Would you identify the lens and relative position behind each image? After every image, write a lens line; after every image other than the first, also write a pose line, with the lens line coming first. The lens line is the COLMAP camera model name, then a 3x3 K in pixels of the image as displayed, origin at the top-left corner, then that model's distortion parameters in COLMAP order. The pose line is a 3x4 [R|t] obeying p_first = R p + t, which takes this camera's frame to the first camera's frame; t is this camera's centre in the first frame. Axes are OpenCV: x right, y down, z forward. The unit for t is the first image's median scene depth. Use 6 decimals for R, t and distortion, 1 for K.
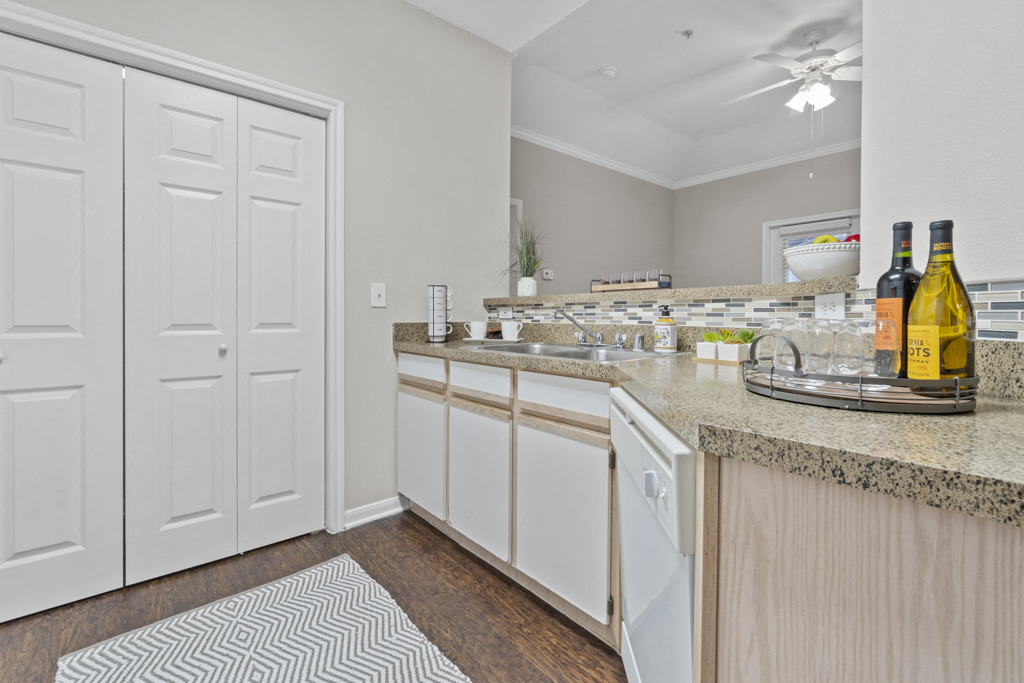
lens RADIAL K [[456.9, 0, 514.0], [0, 456.9, 325.6], [0, 0, 1]] dist [-0.004317, 0.000487]
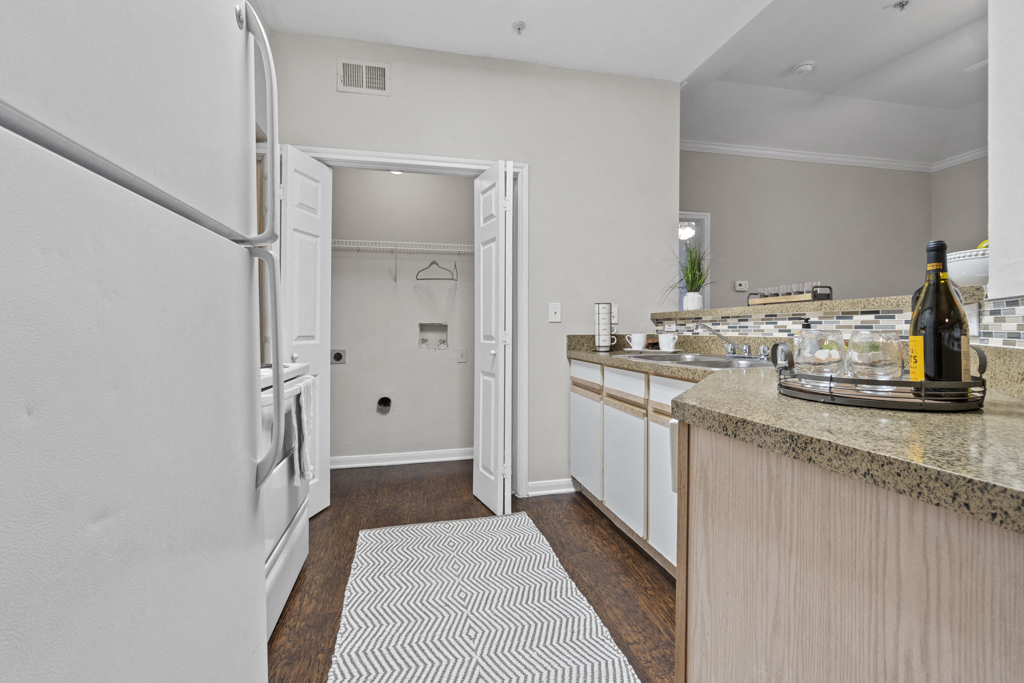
lens RADIAL K [[456.9, 0, 511.0], [0, 456.9, 335.8], [0, 0, 1]] dist [-0.004317, 0.000487]
pose [[0.888369, 0.004119, -0.459112, 0.209263], [-0.007375, 0.999959, -0.005299, 0.005086], [0.459071, 0.008094, 0.888363, -0.195368]]
